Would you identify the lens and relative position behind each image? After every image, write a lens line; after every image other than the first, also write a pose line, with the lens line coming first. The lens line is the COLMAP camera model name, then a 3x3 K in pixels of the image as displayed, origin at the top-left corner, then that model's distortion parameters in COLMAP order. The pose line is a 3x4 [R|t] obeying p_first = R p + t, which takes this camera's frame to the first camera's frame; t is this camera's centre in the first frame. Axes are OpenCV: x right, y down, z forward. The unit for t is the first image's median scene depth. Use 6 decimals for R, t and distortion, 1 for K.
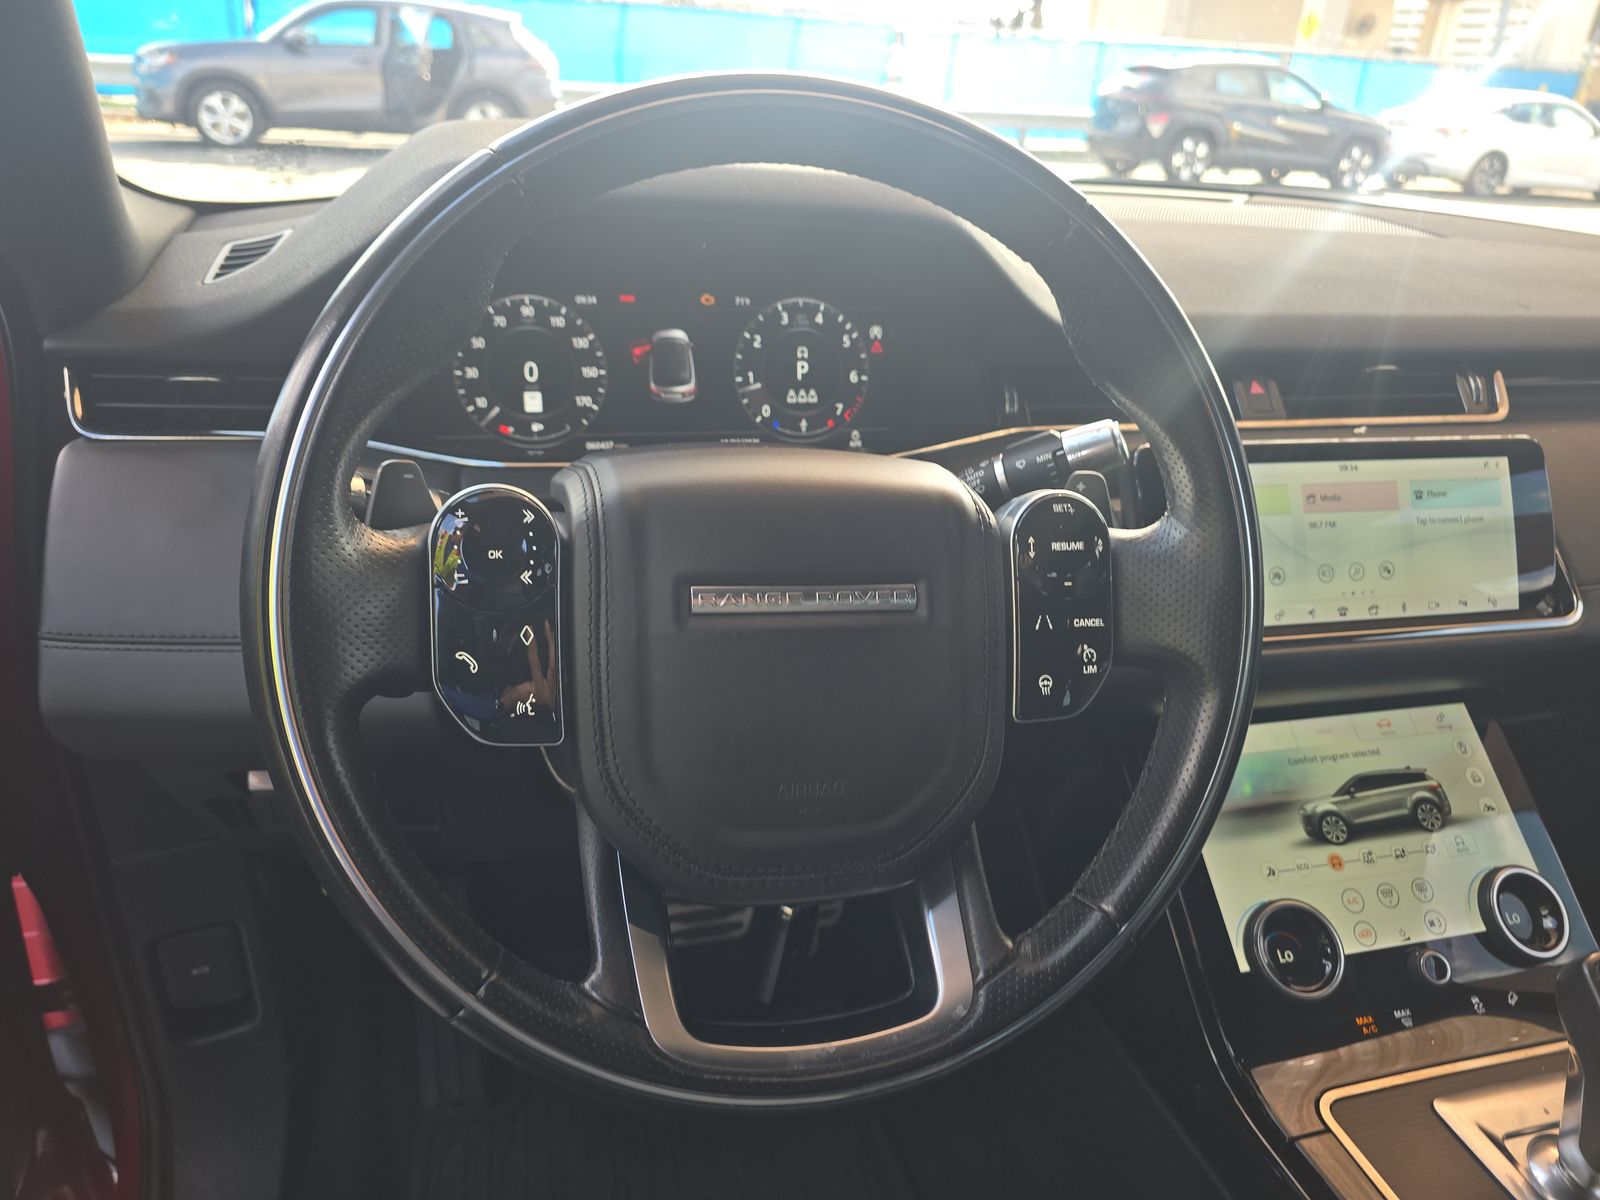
lens RADIAL K [[1099.6, 0, 800.0], [0, 1099.6, 600.0], [0, 0, 1]] dist [0.046355, -0.047210]
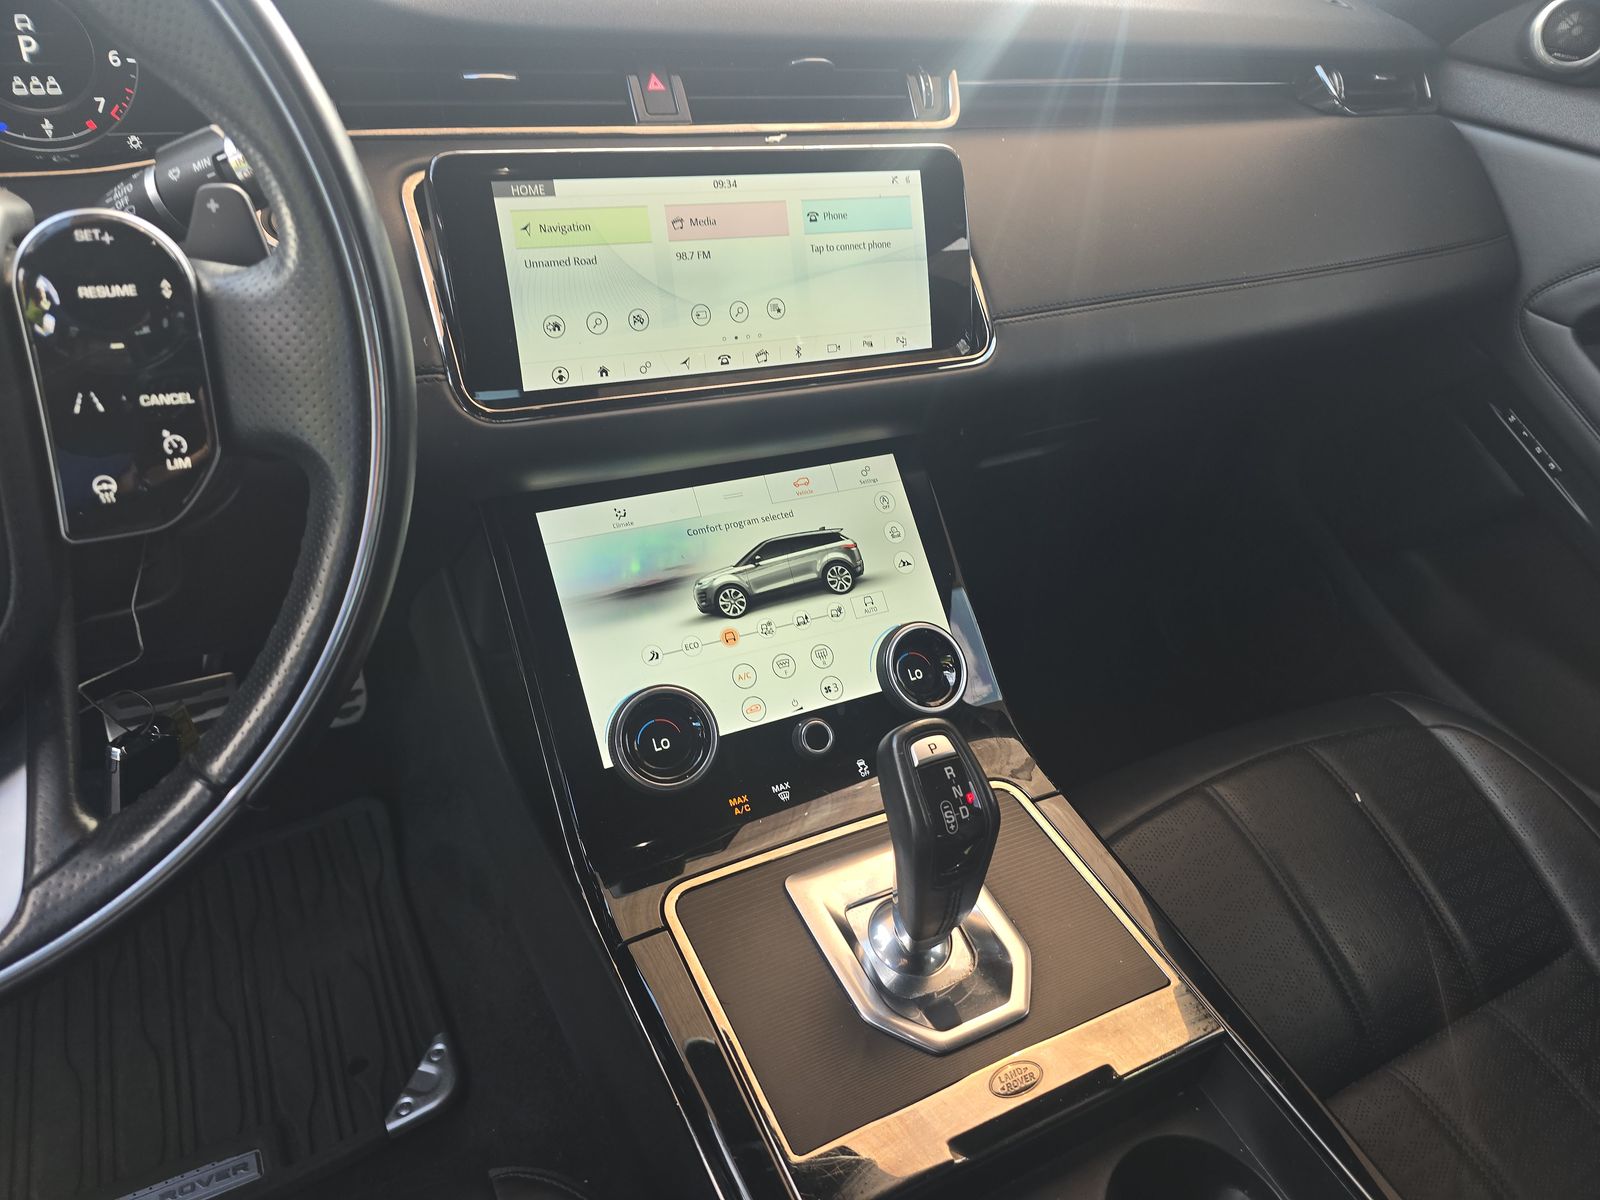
lens RADIAL K [[1071.4, 0, 800.0], [0, 1071.4, 600.0], [0, 0, 1]] dist [0.031547, -0.039033]
pose [[0.976769, -0.082134, 0.197930, 0.360398], [0.033806, 0.971127, 0.236157, -0.003419], [-0.211611, -0.223979, 0.951343, 0.141181]]
